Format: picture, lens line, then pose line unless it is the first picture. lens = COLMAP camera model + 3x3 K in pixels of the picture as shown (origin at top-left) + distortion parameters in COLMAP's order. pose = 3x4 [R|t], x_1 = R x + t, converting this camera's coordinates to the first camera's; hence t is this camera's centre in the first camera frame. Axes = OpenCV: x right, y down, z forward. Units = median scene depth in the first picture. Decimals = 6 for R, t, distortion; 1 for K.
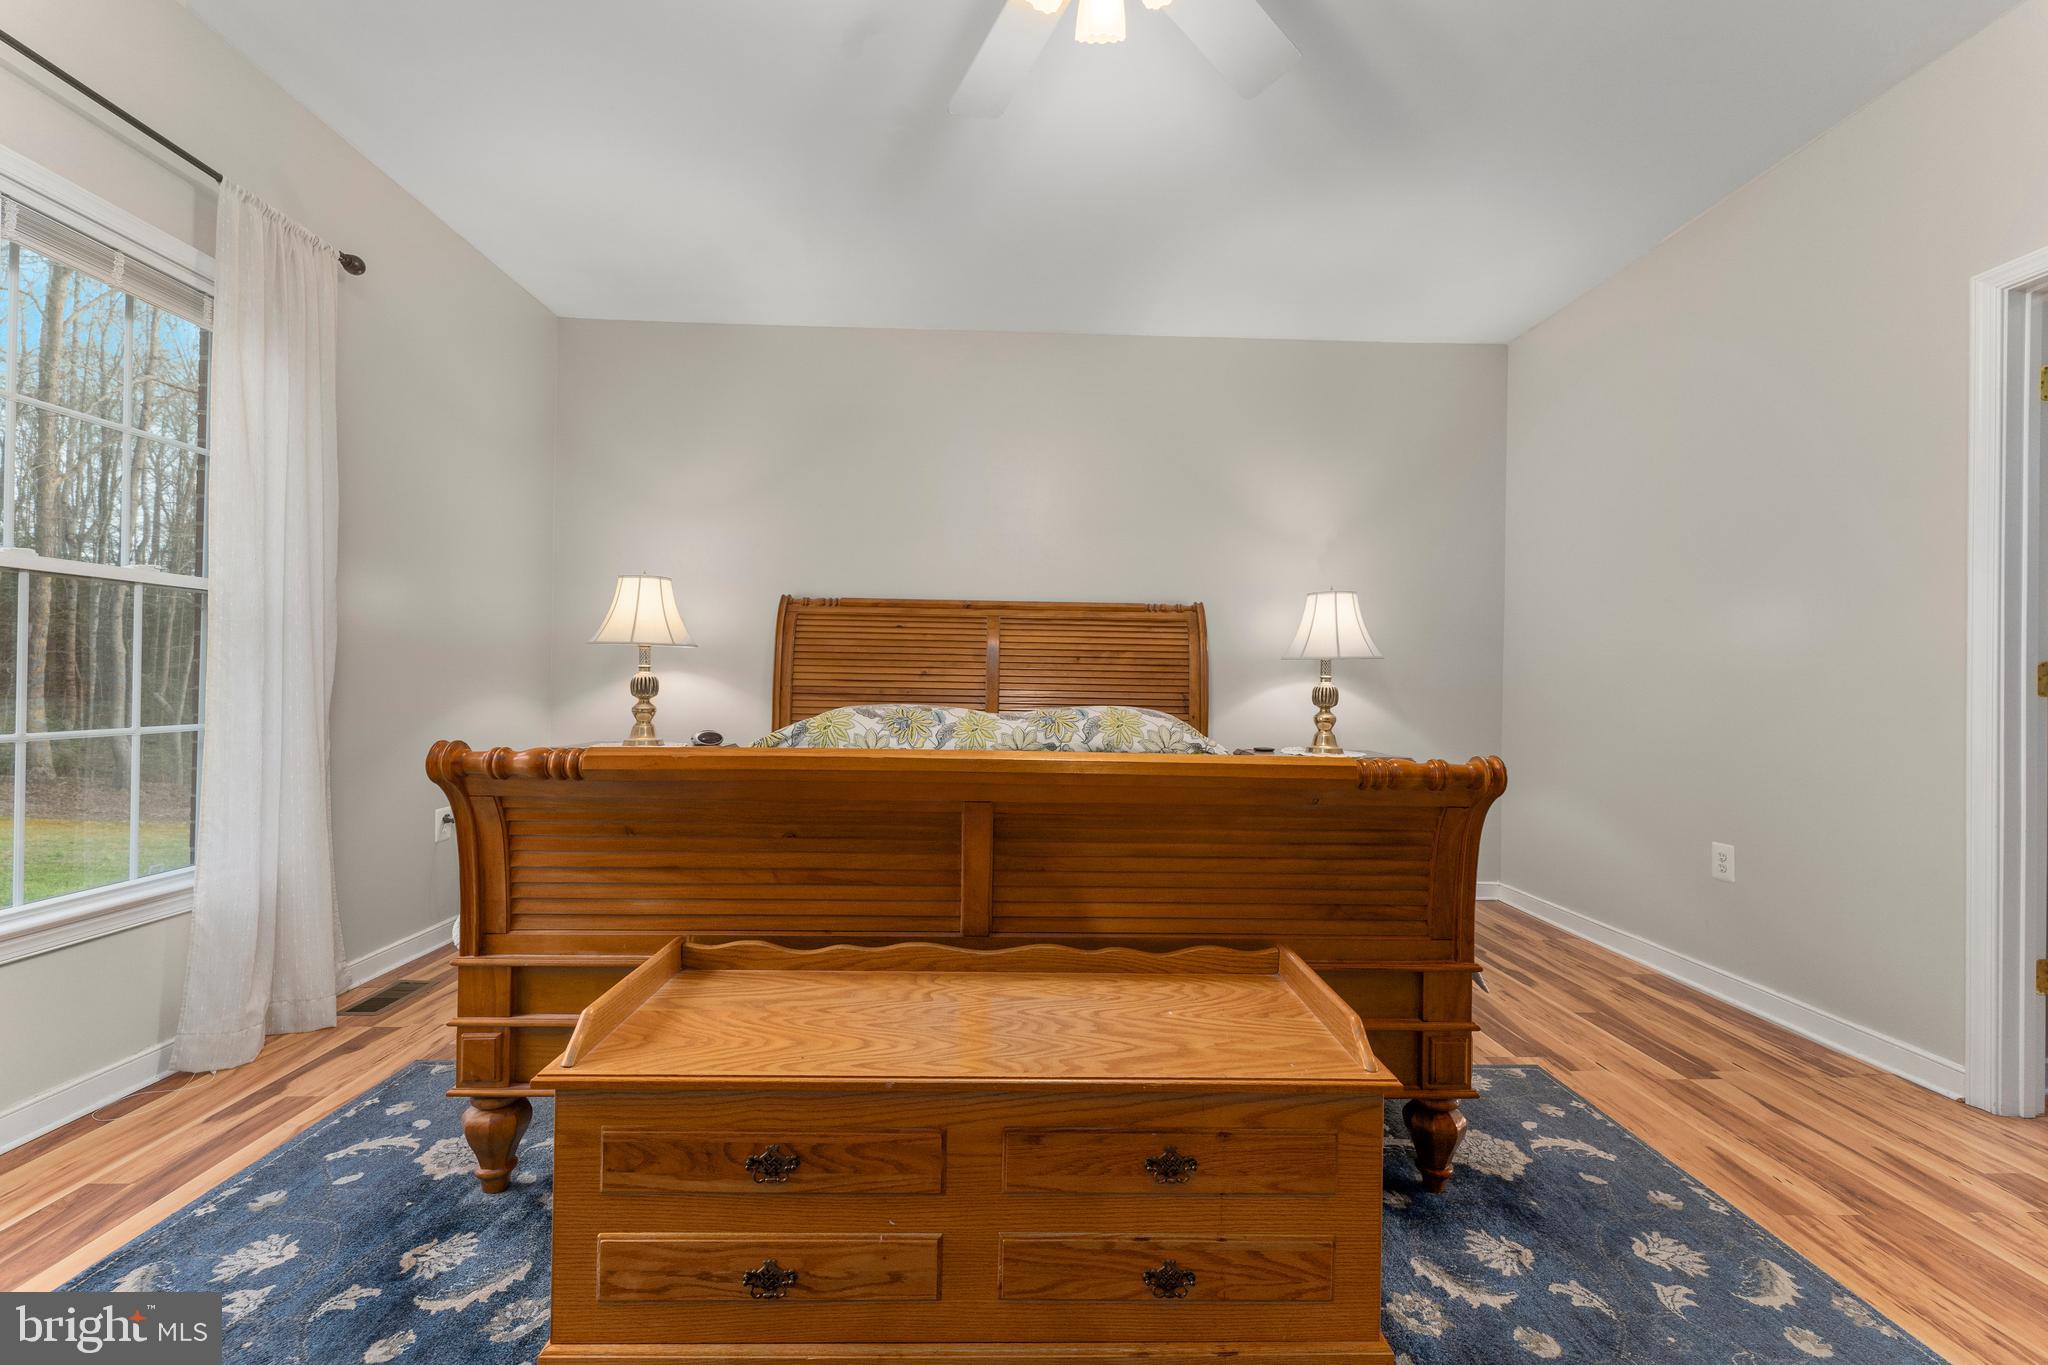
lens RADIAL K [[838.2, 0, 1042.7], [0, 838.2, 660.9], [0, 0, 1]] dist [-0.000397, -0.000202]
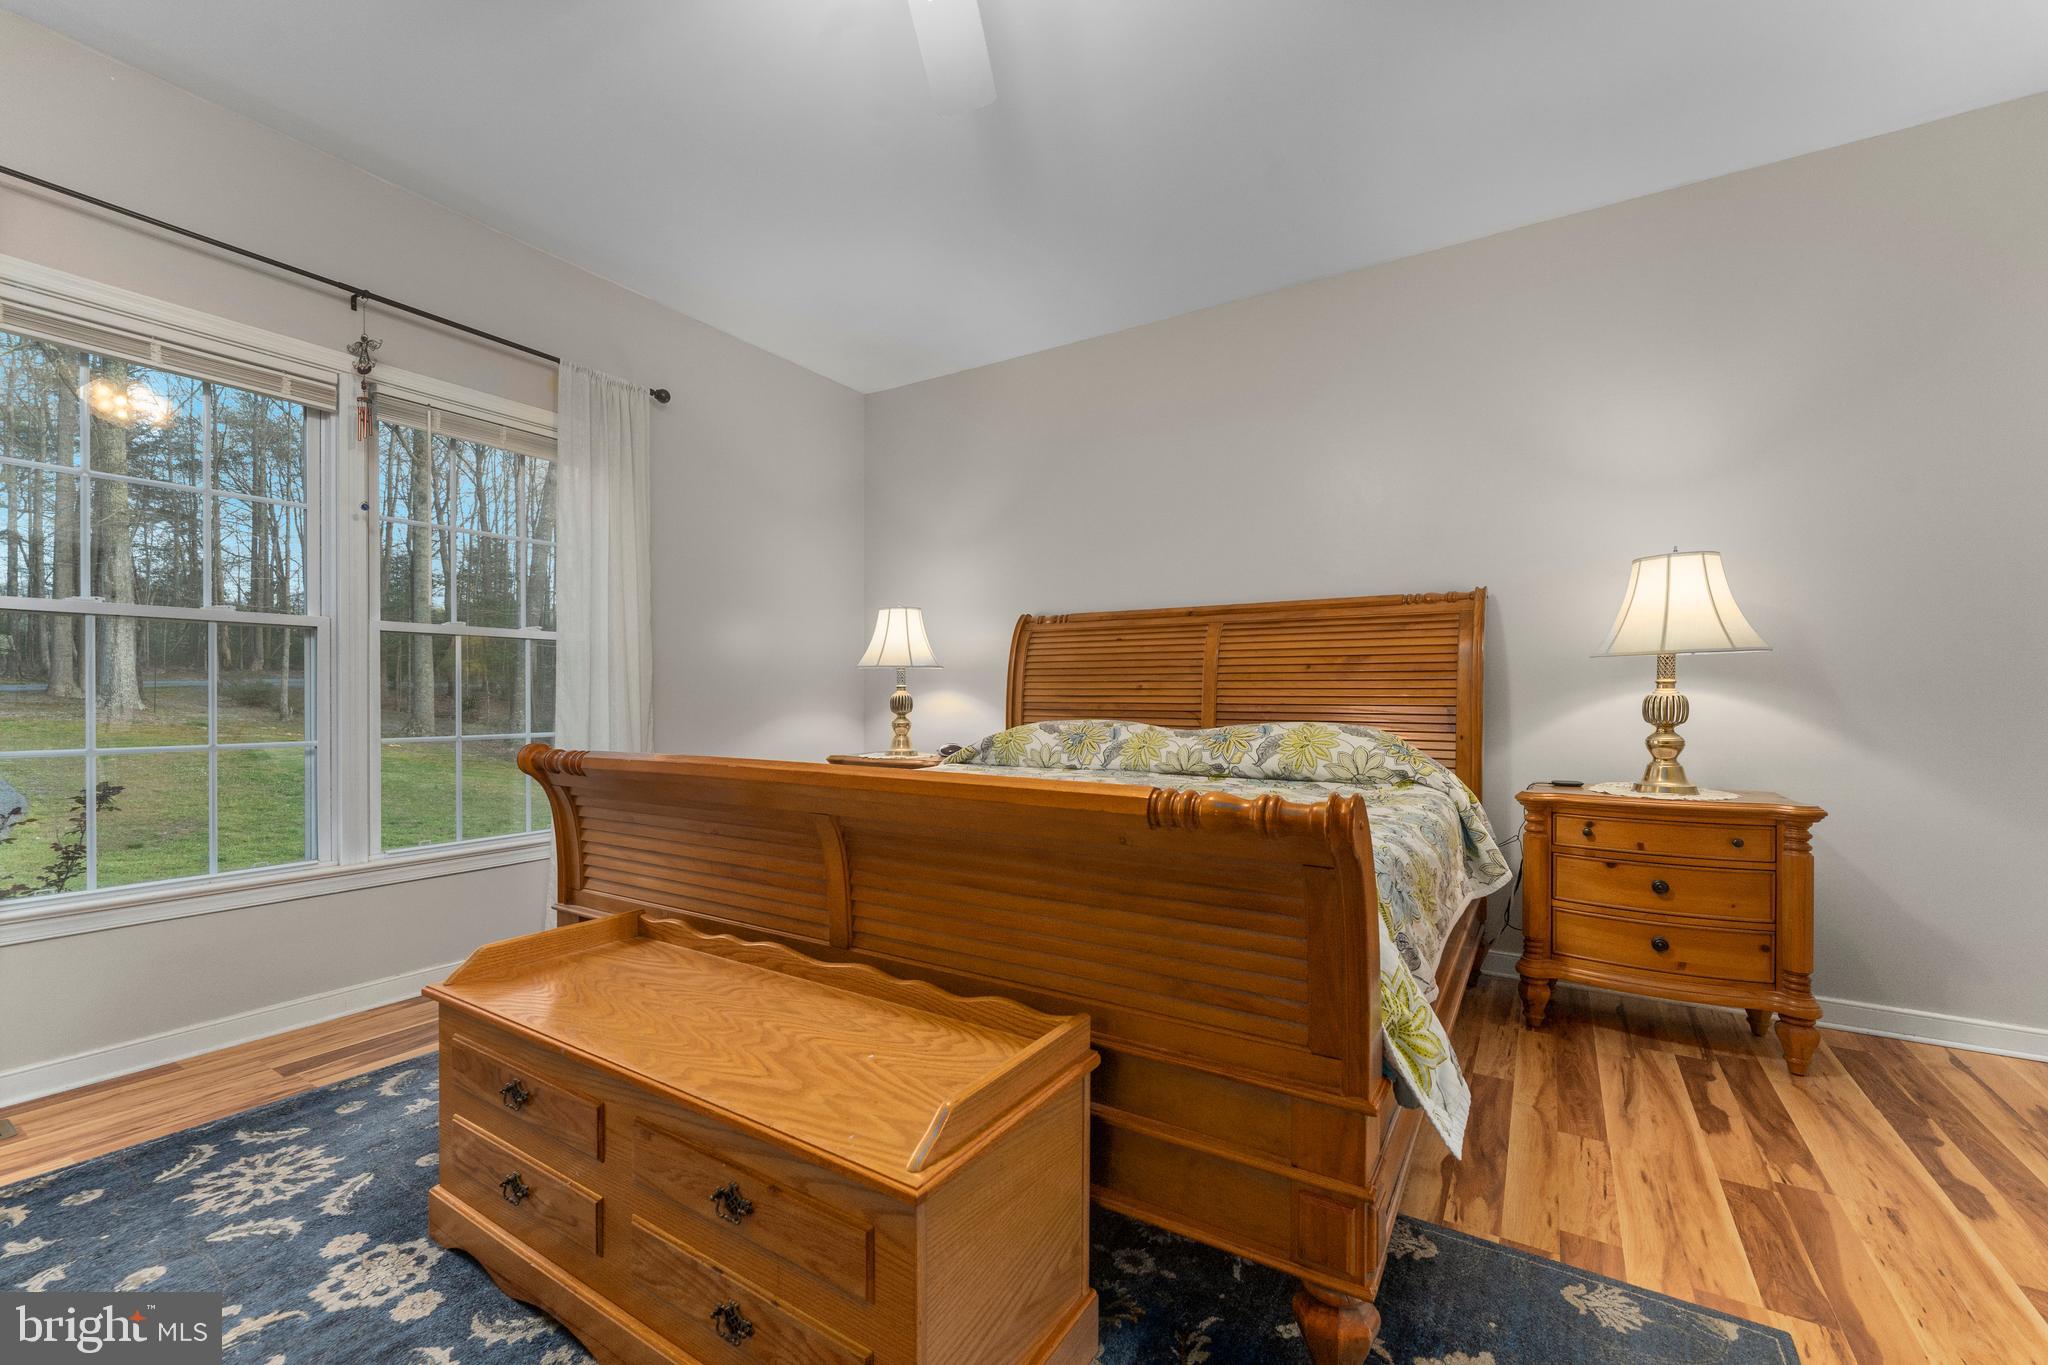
lens RADIAL K [[864.0, 0, 1024.0], [0, 864.0, 682.5], [0, 0, 1]] dist [-0.000192, -0.000321]
pose [[0.818946, -0.023200, -0.573401, 0.357554], [0.026425, 0.999647, -0.002705, 0.009621], [0.573262, -0.012937, 0.819270, 0.142858]]
